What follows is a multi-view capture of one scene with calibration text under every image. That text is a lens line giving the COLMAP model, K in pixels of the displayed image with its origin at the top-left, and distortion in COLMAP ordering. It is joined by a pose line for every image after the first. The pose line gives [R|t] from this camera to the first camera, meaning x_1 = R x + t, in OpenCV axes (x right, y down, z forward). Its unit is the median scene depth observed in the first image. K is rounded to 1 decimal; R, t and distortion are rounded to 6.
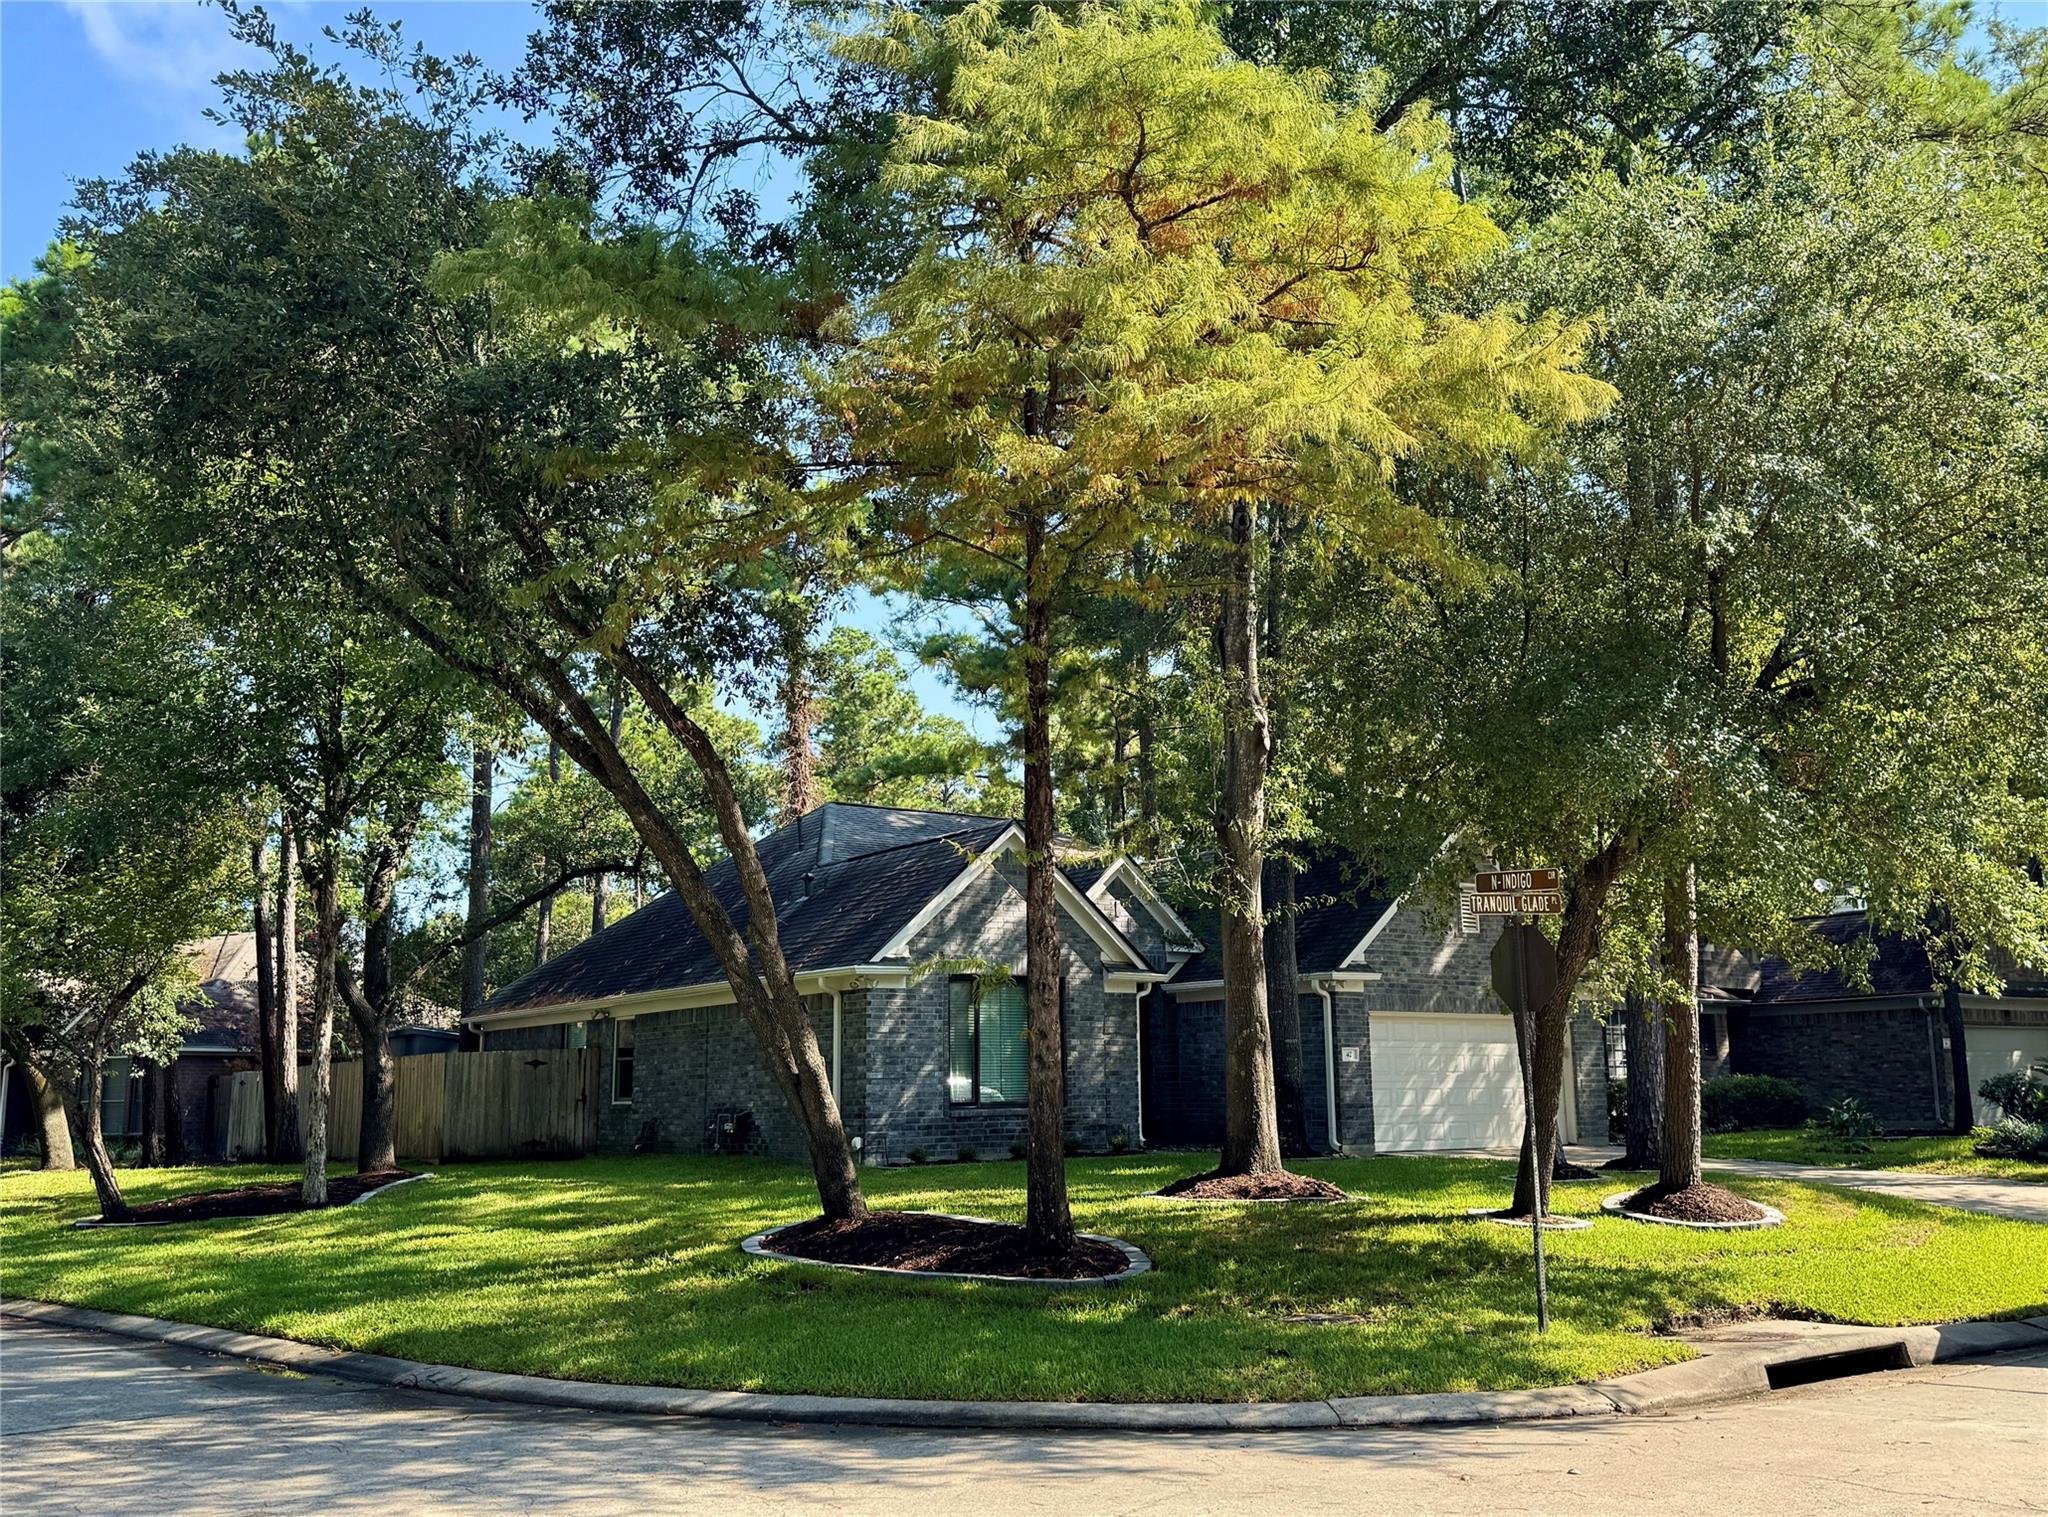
lens RADIAL K [[2006.2, 0, 1024.0], [0, 2006.2, 758.5], [0, 0, 1]] dist [0.131521, 0.001542]
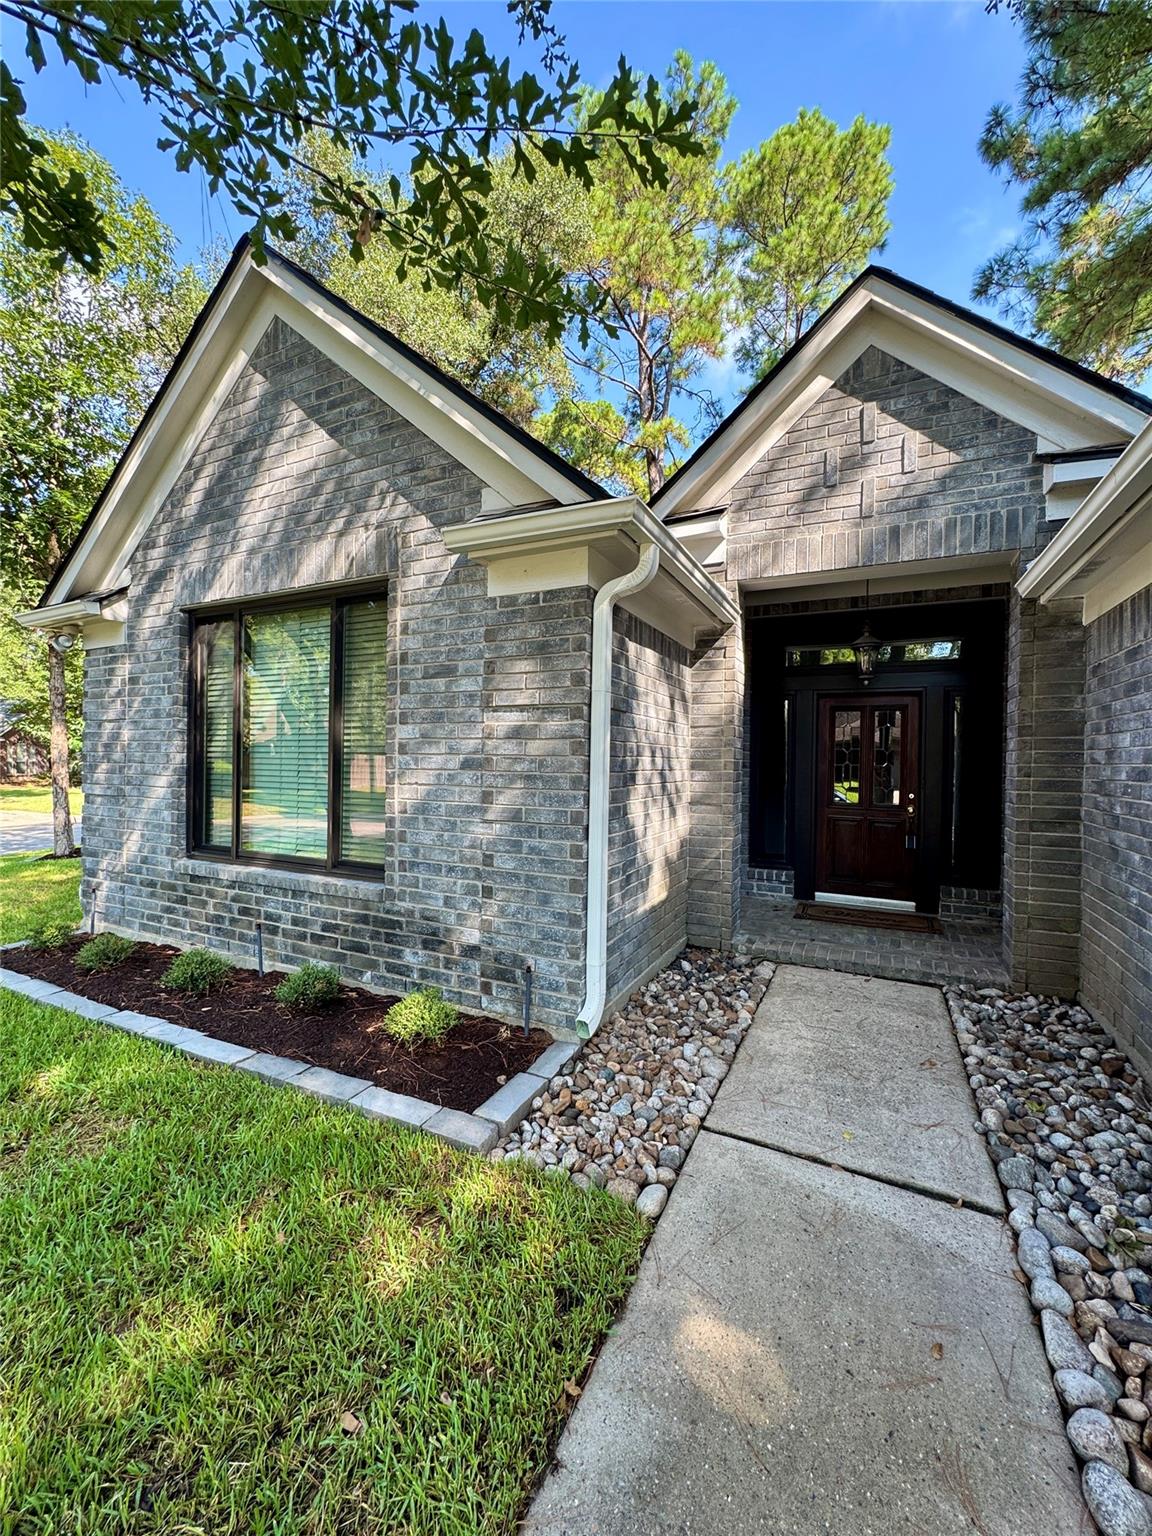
lens RADIAL K [[605.8, 0, 576.0], [0, 605.8, 768.0], [0, 0, 1]] dist [0.001529, 0.000191]
pose [[0.472857, 0.032055, -0.880556, 0.145710], [0.121825, 0.987362, 0.101363, 0.137837], [0.872677, -0.155204, 0.462976, 0.959919]]
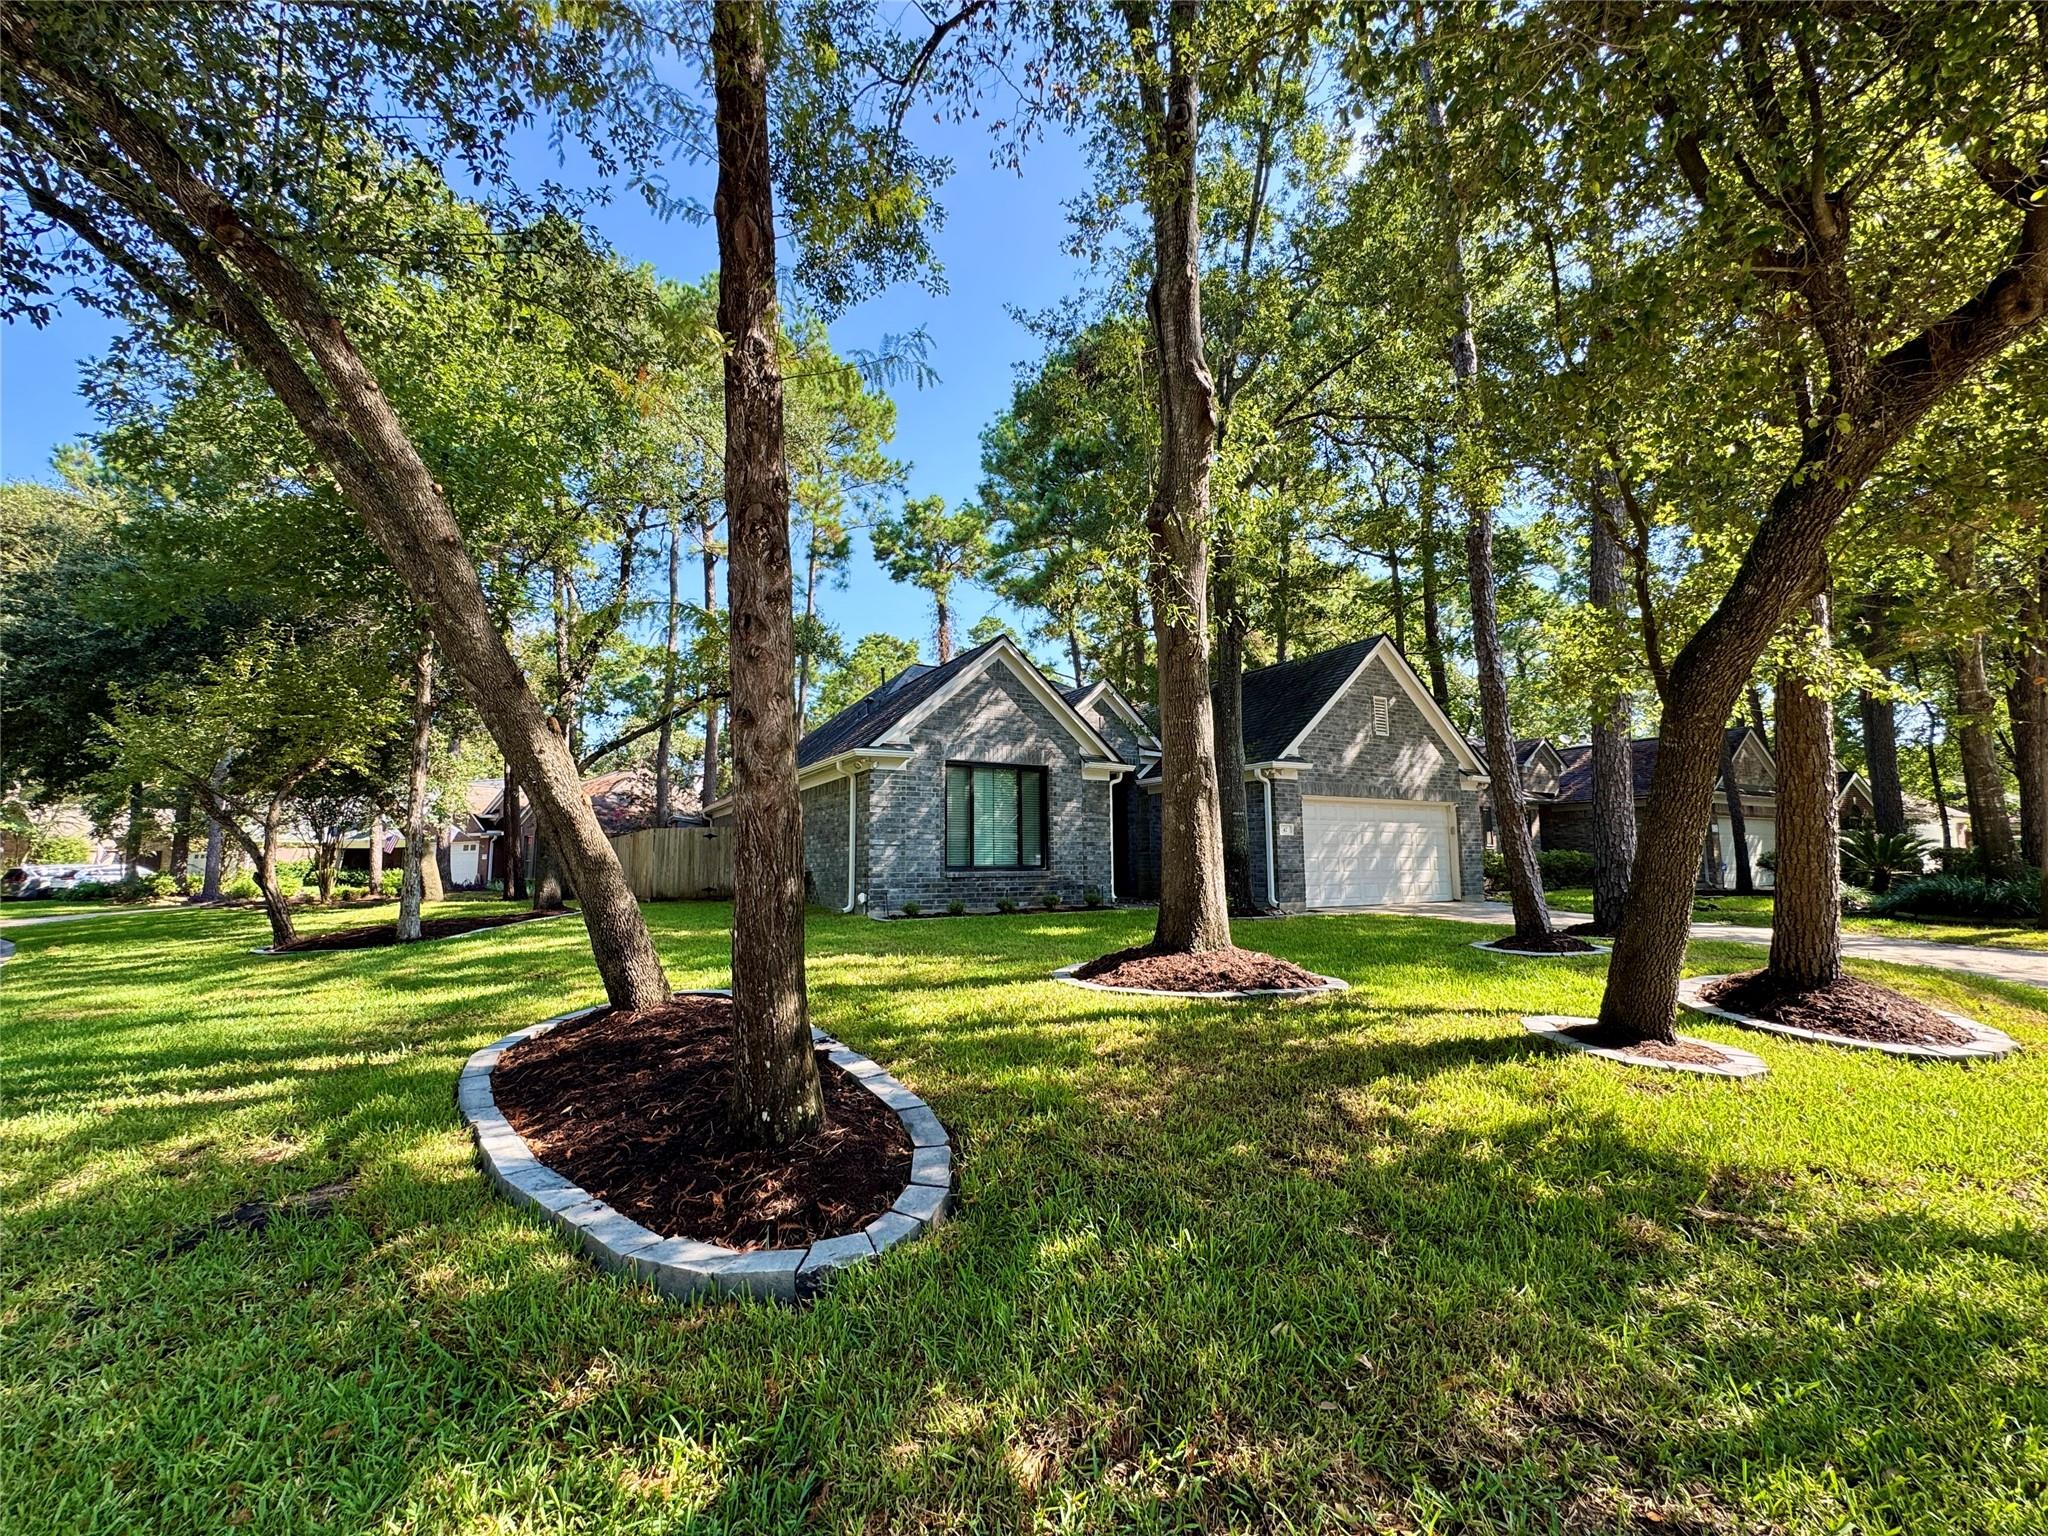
lens RADIAL K [[807.7, 0, 1024.0], [0, 807.7, 768.0], [0, 0, 1]] dist [0.001529, 0.000191]
pose [[0.992892, -0.005897, -0.118871, 0.062976], [0.010823, 0.999107, 0.040843, 0.088617], [0.118524, -0.041839, 0.992069, 0.503834]]
